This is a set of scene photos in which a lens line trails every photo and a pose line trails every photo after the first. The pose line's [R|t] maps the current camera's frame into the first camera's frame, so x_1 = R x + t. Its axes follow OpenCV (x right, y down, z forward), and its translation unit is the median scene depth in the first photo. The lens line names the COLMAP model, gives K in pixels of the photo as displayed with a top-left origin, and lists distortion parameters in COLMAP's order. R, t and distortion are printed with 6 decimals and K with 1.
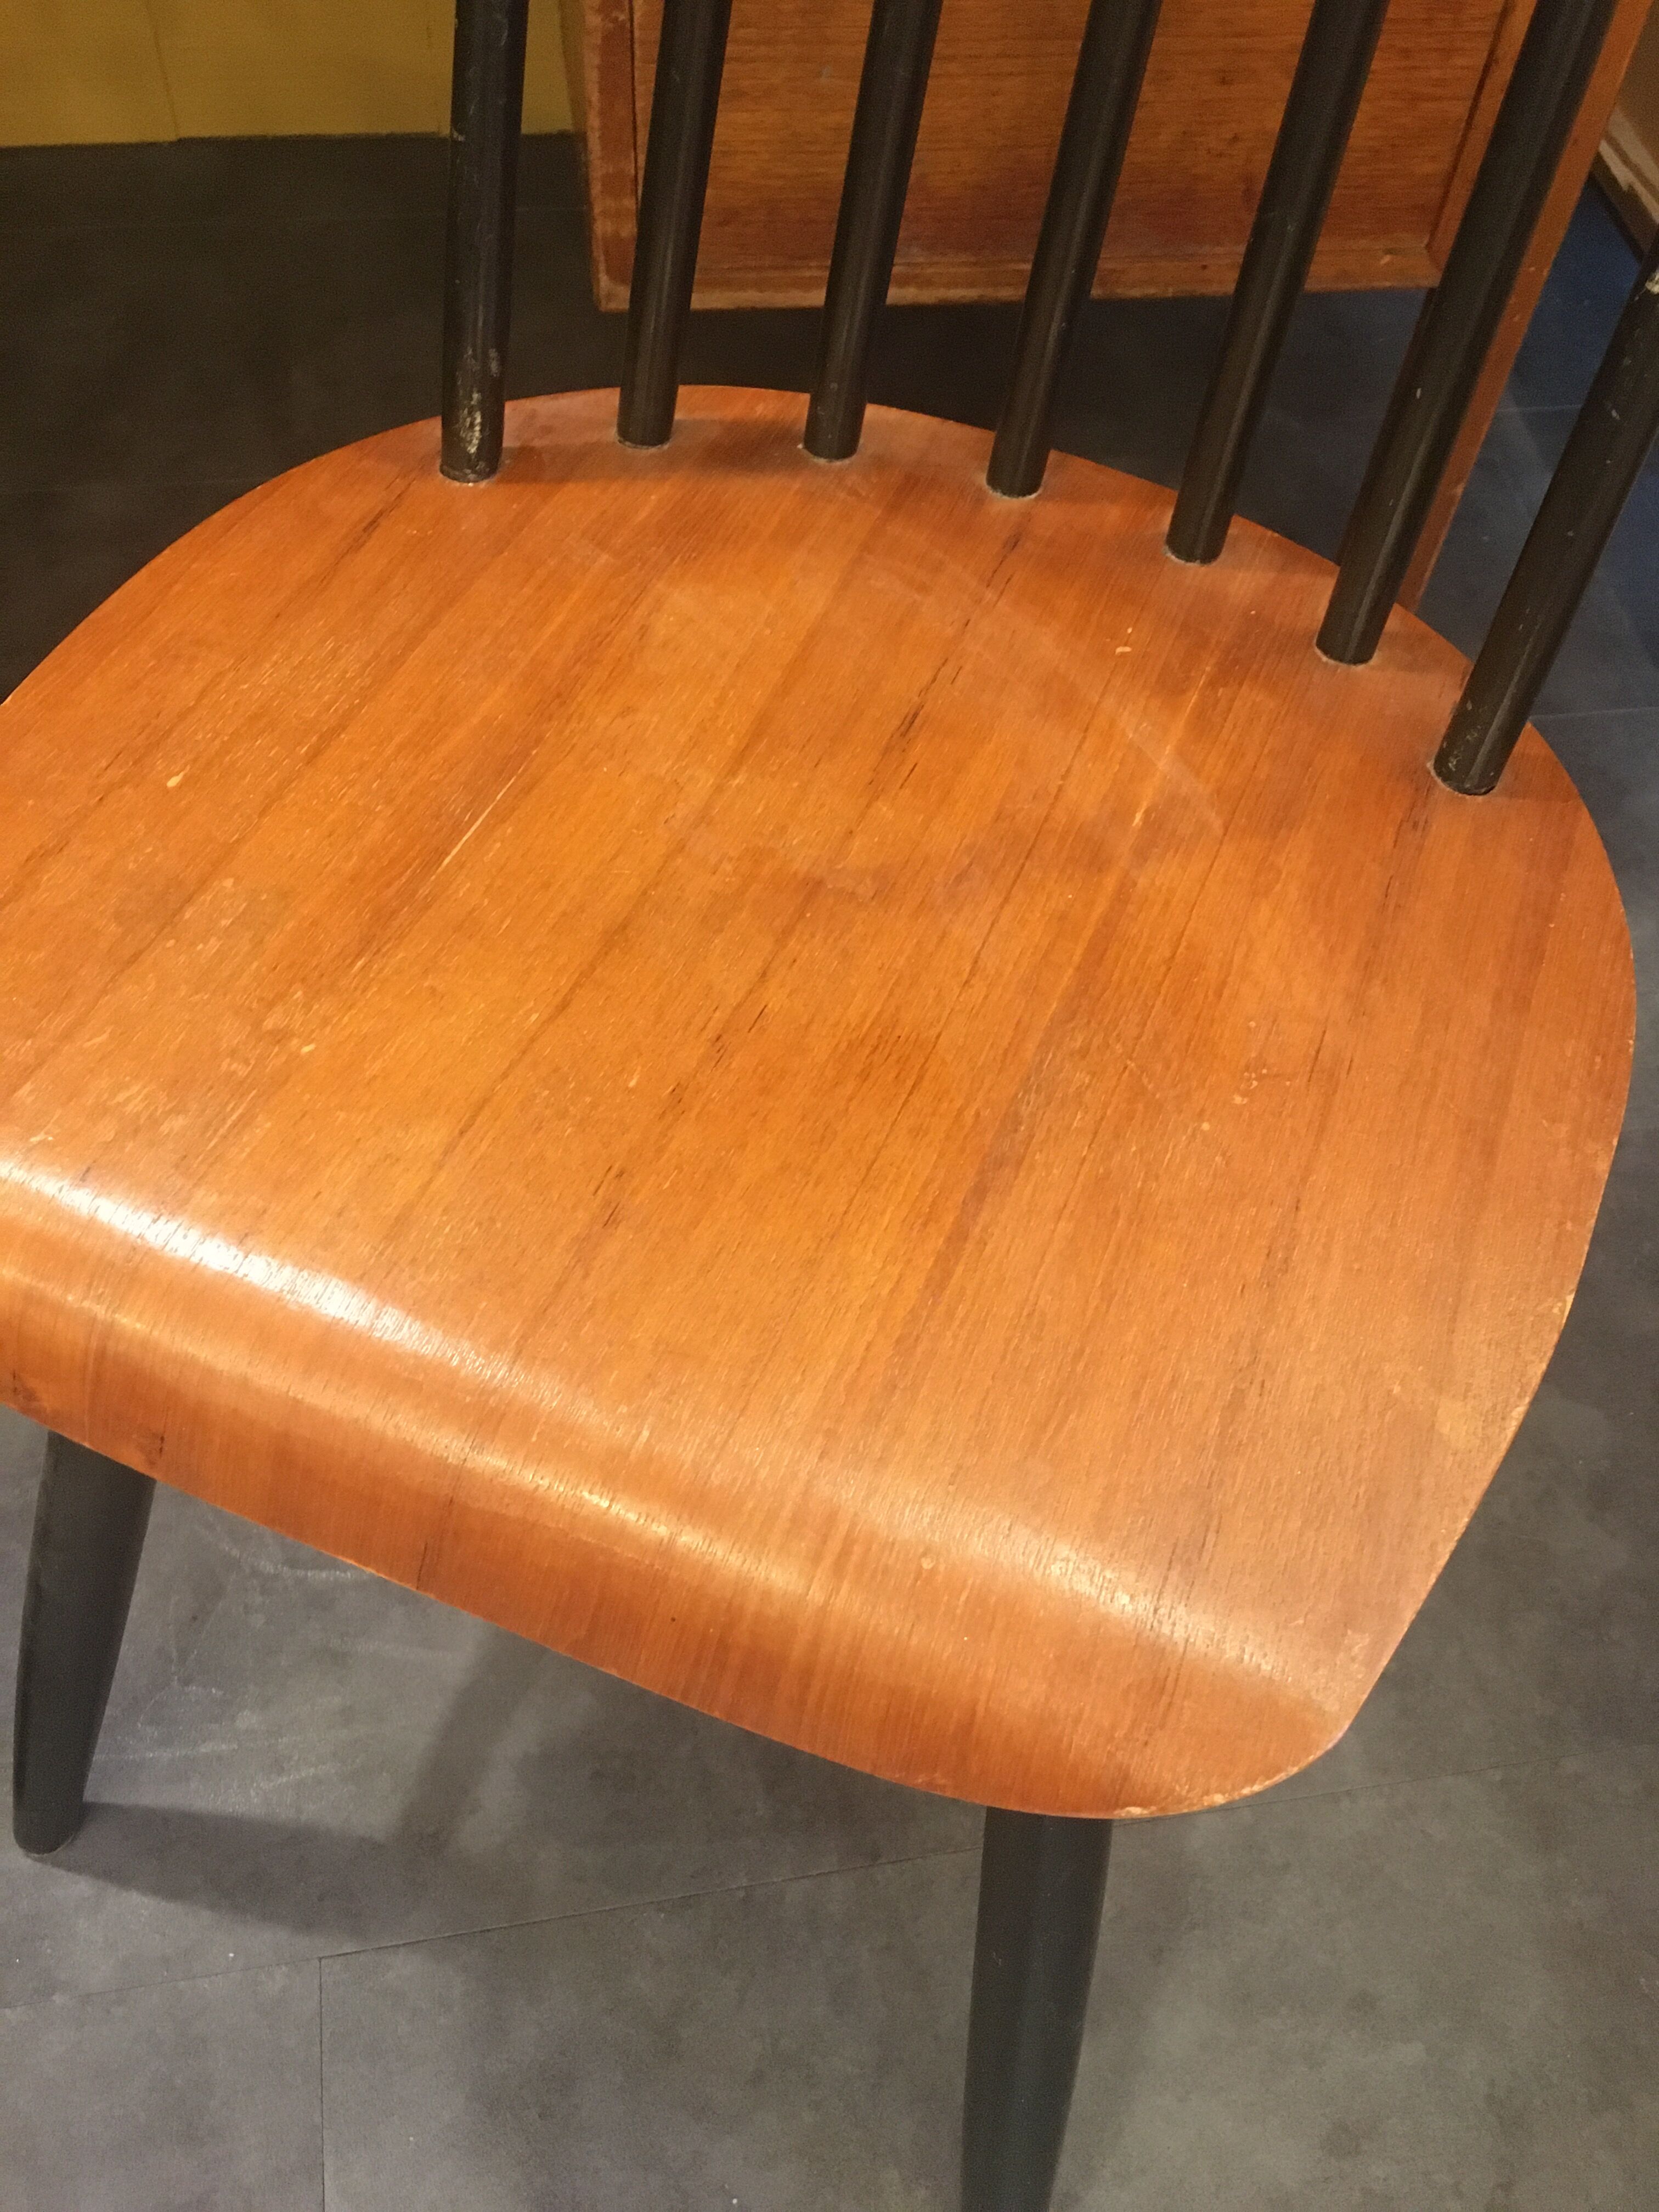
lens RADIAL K [[1888.8, 0, 832.1], [0, 1888.8, 1099.2], [0, 0, 1]] dist [0.085409, -0.116390]
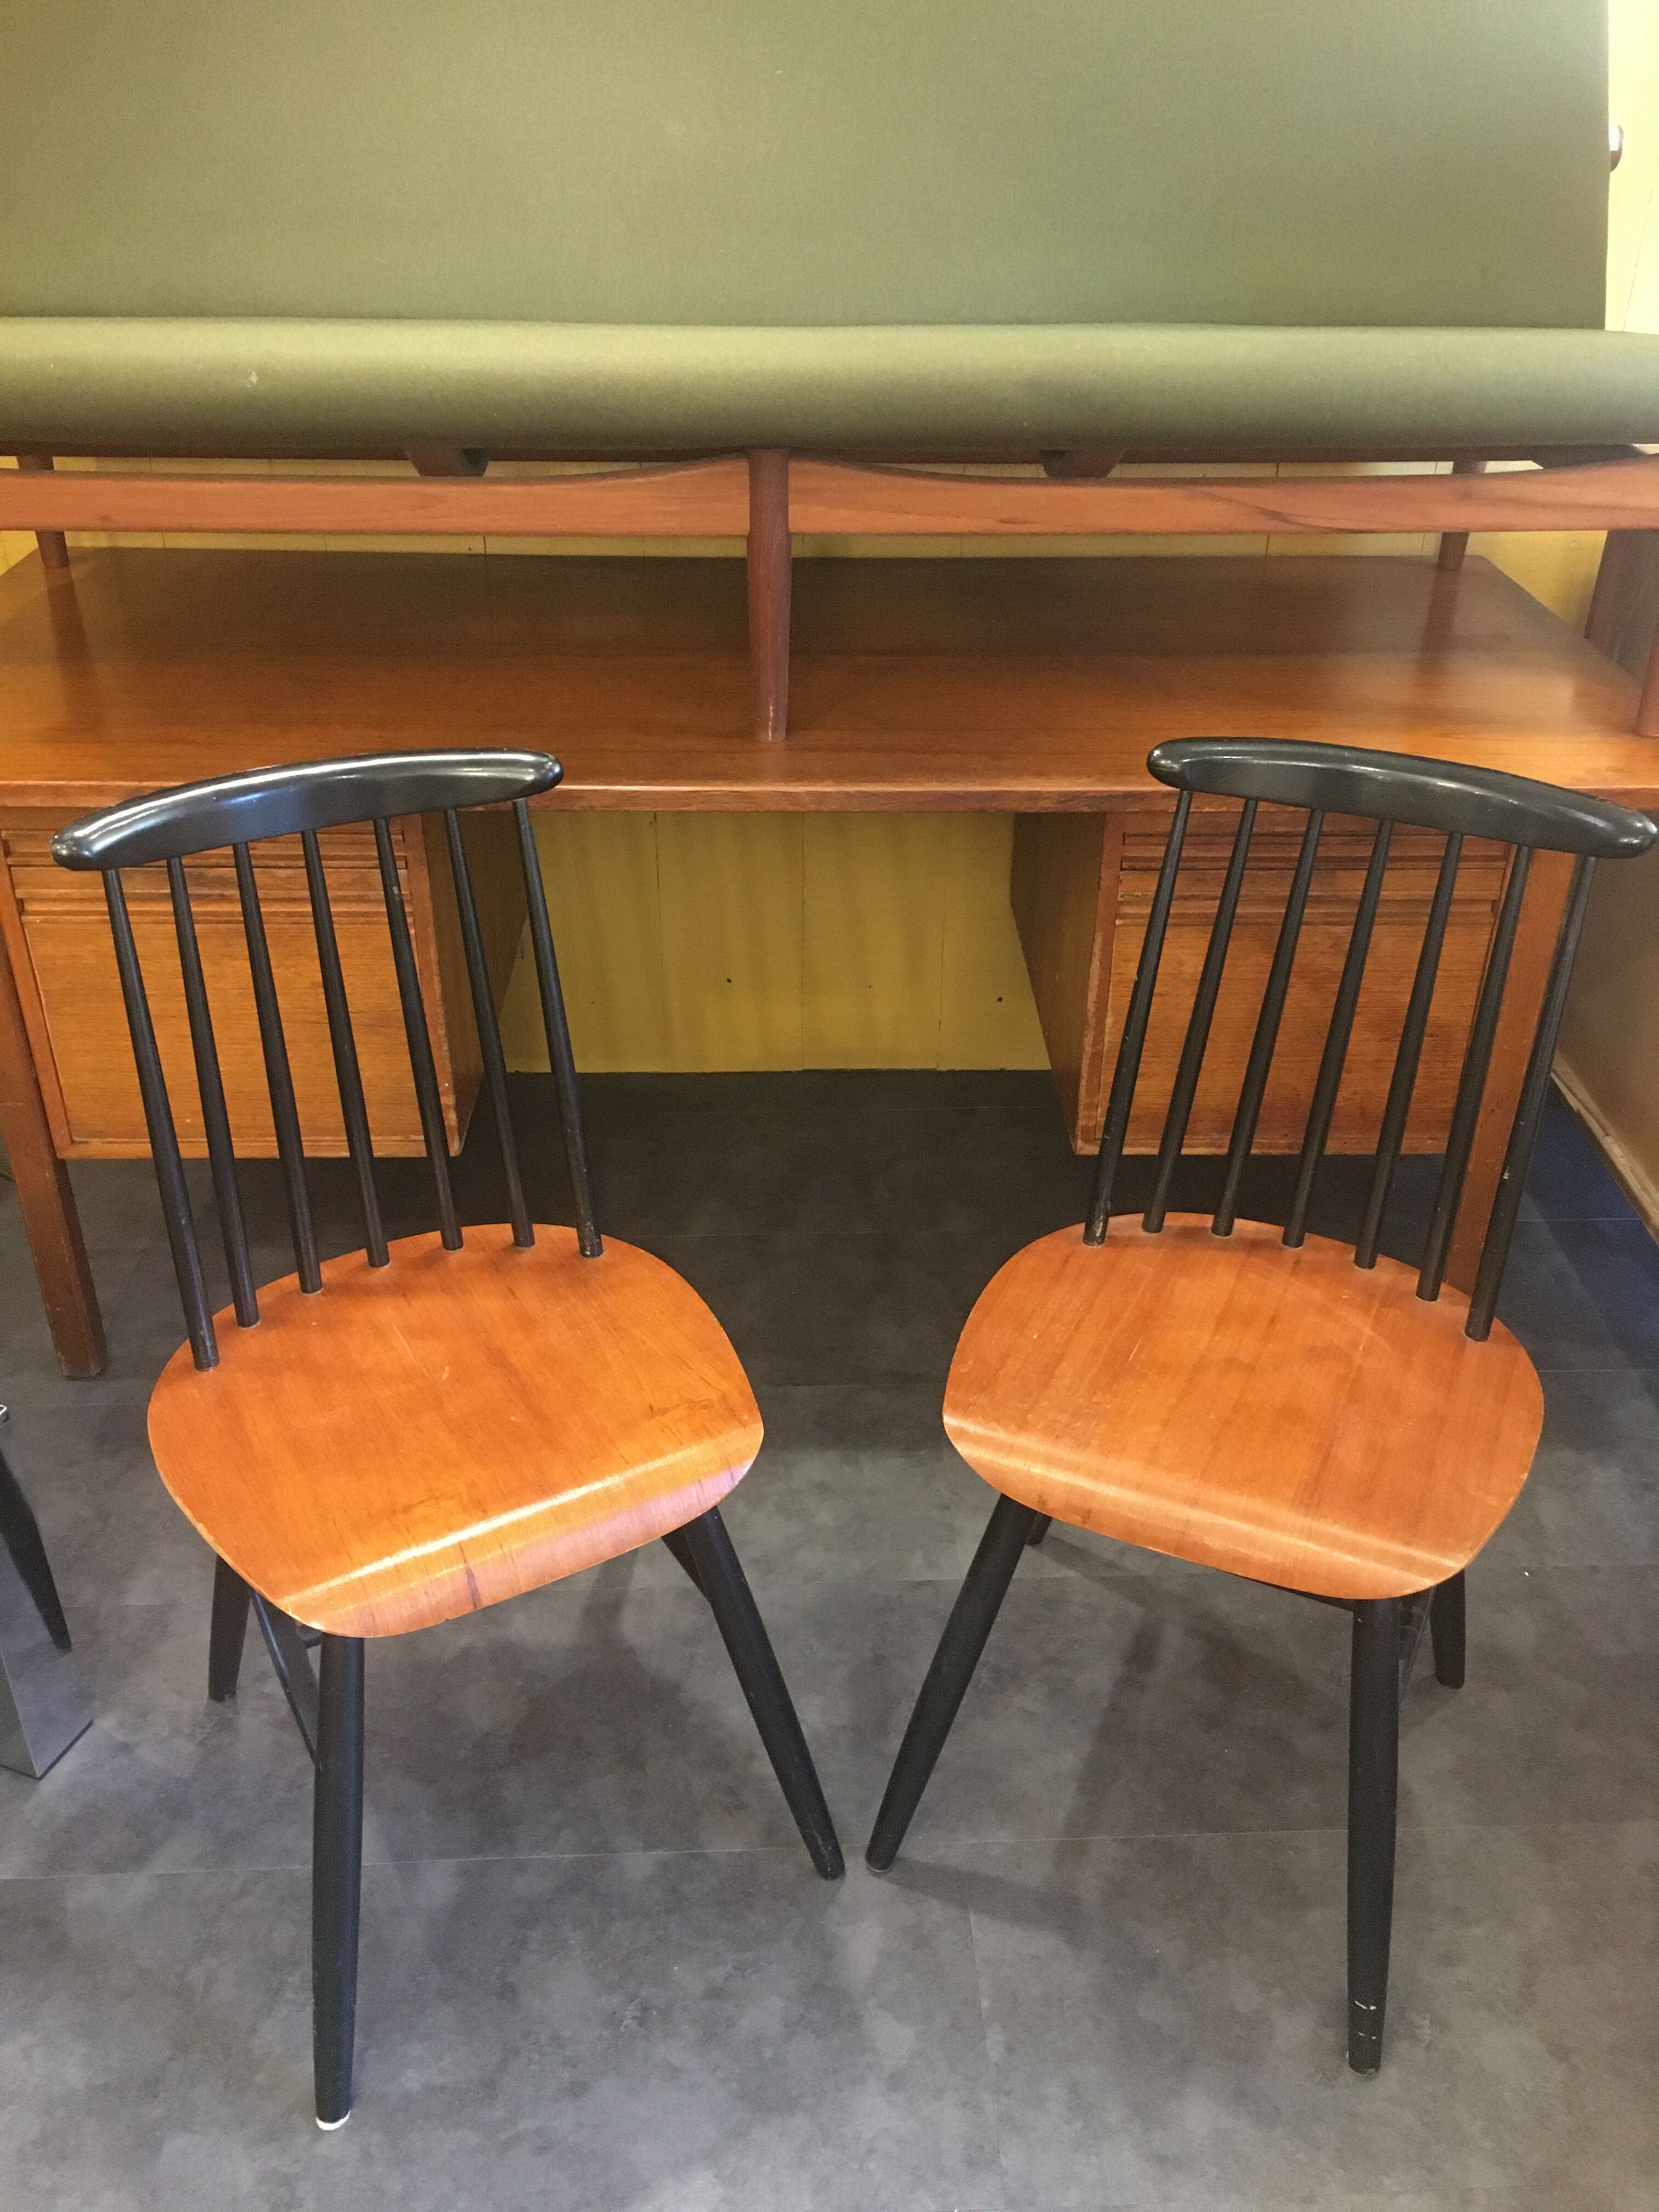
lens RADIAL K [[1888.8, 0, 833.0], [0, 1888.8, 1098.2], [0, 0, 1]] dist [0.085409, -0.116390]
pose [[0.992429, 0.019083, -0.121332, -0.167445], [-0.067823, 0.908732, -0.411832, 0.600026], [0.102399, 0.416943, 0.903146, -1.381743]]
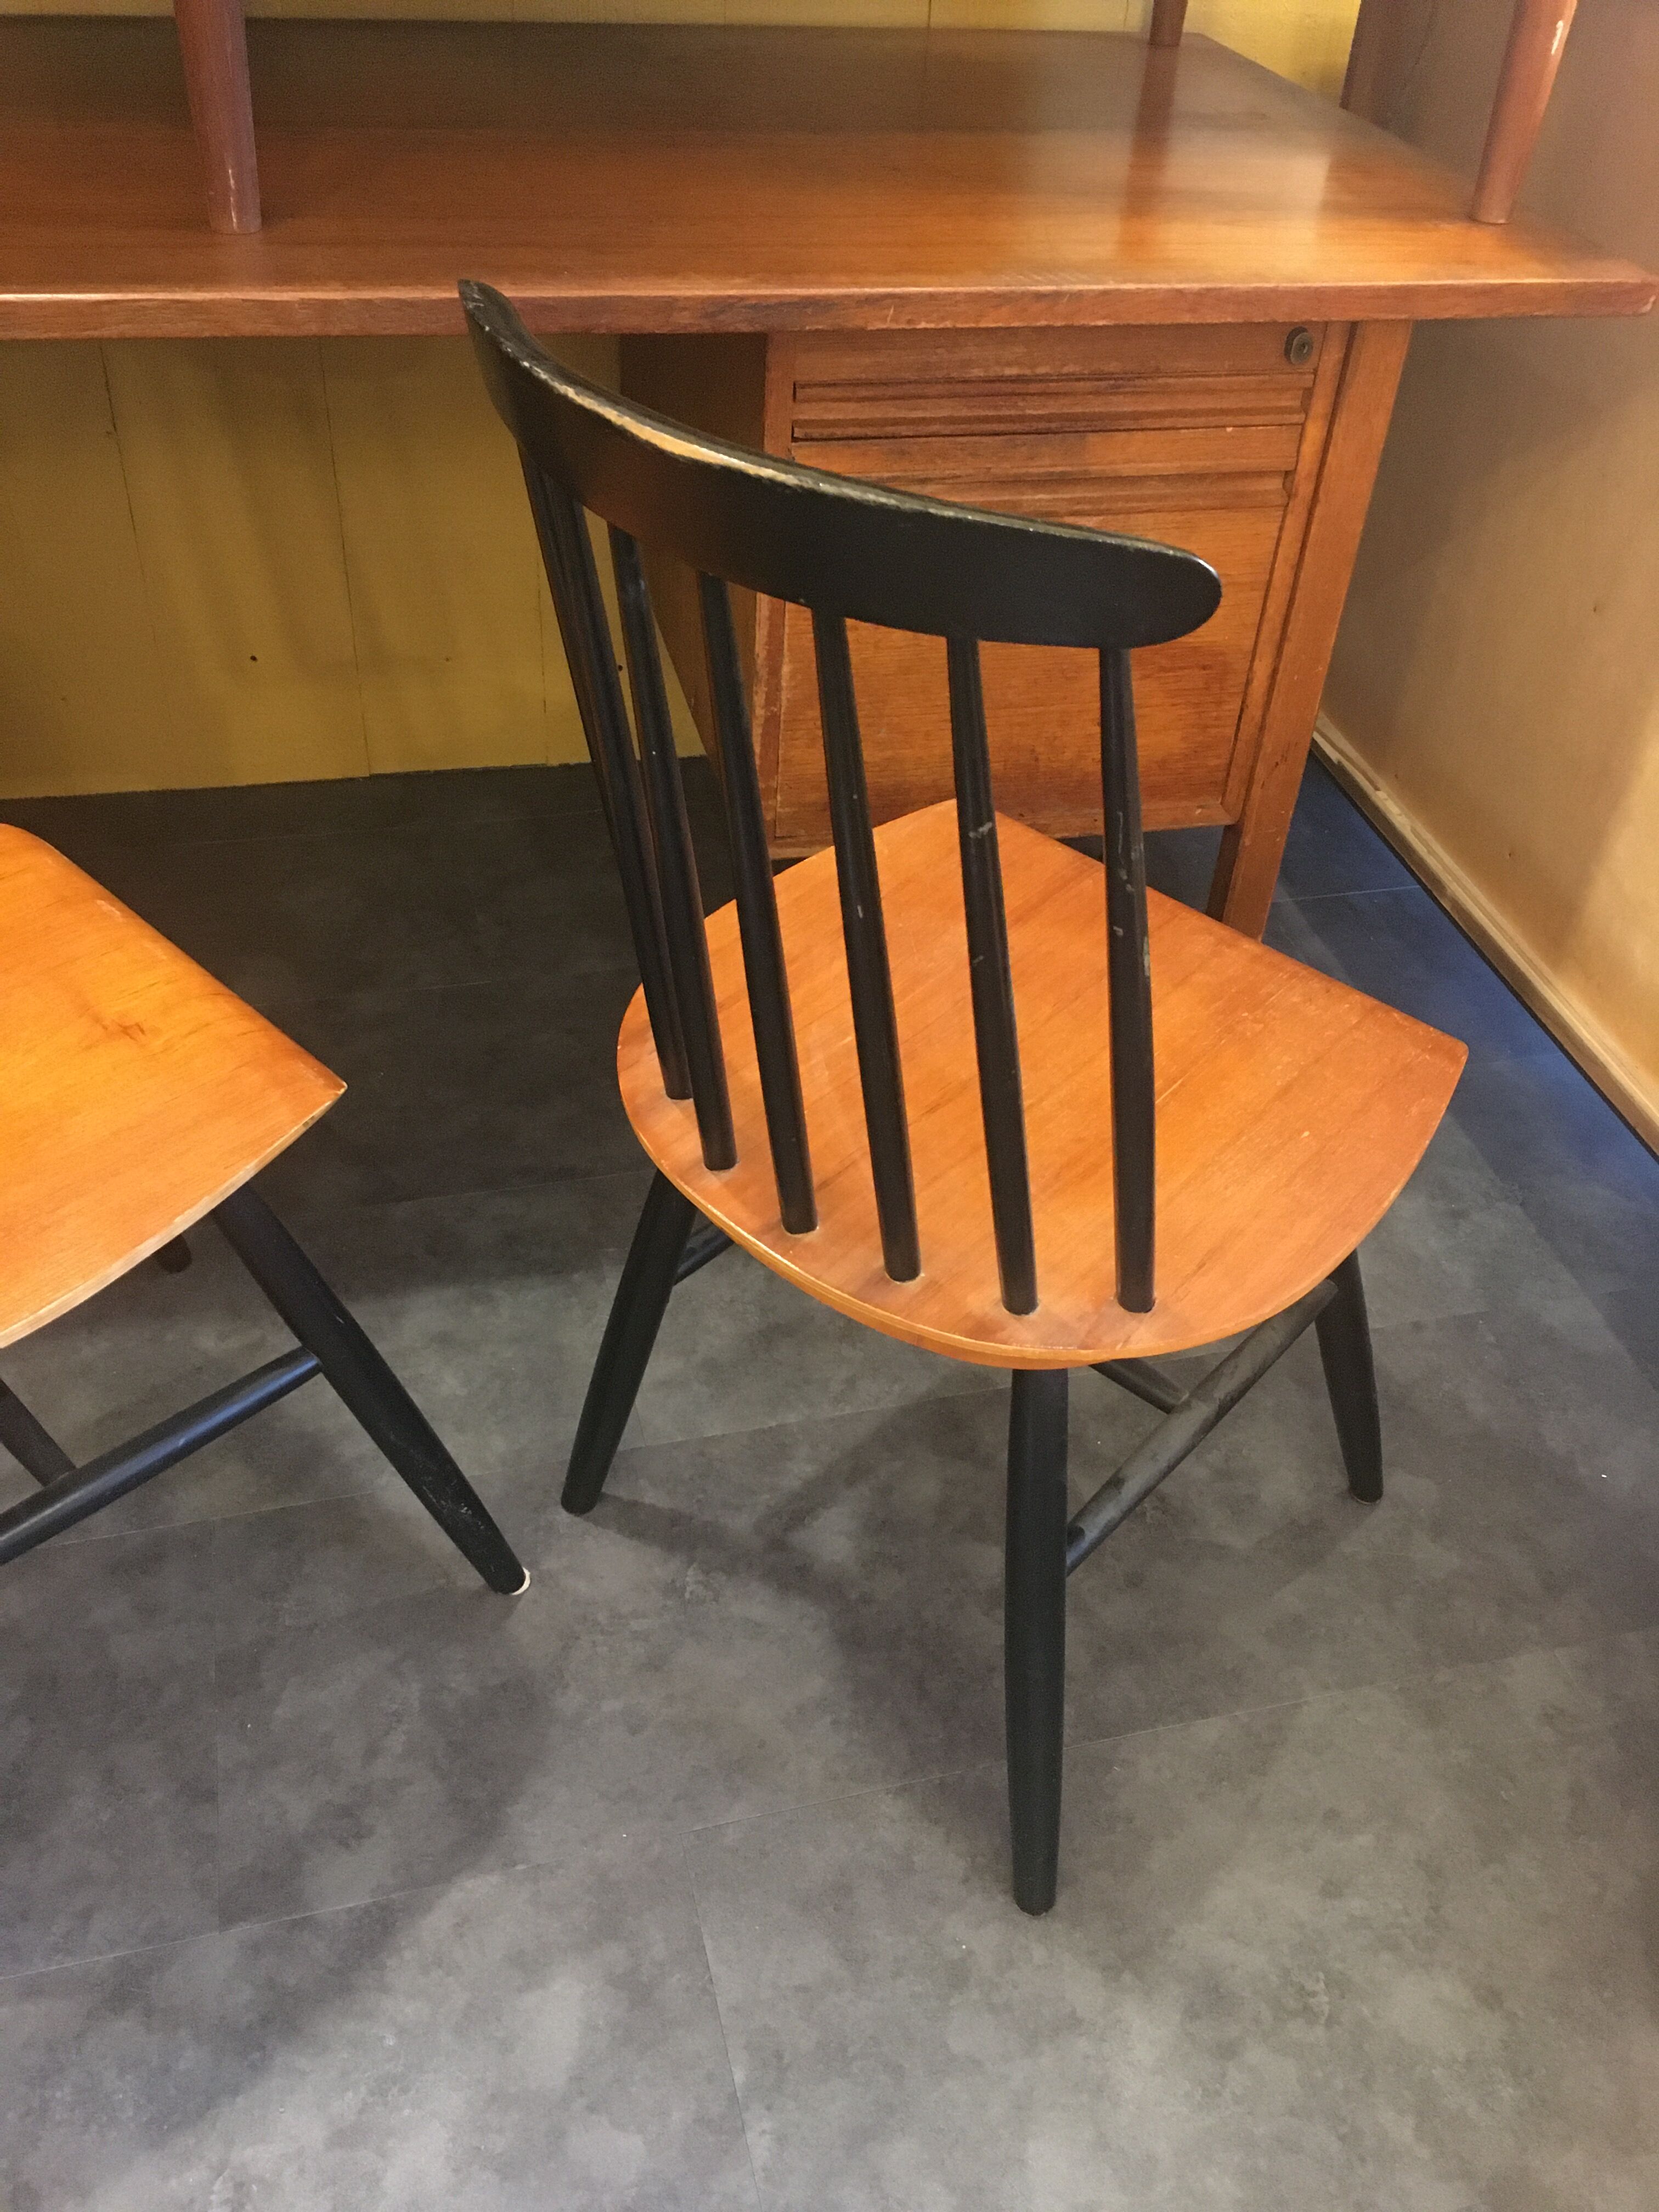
lens RADIAL K [[1888.8, 0, 832.7], [0, 1888.8, 1102.4], [0, 0, 1]] dist [0.085409, -0.116390]
pose [[0.995350, -0.059405, 0.075825, -0.232547], [0.077637, 0.960717, -0.266451, 0.307330], [-0.057018, 0.271099, 0.960861, -0.696456]]
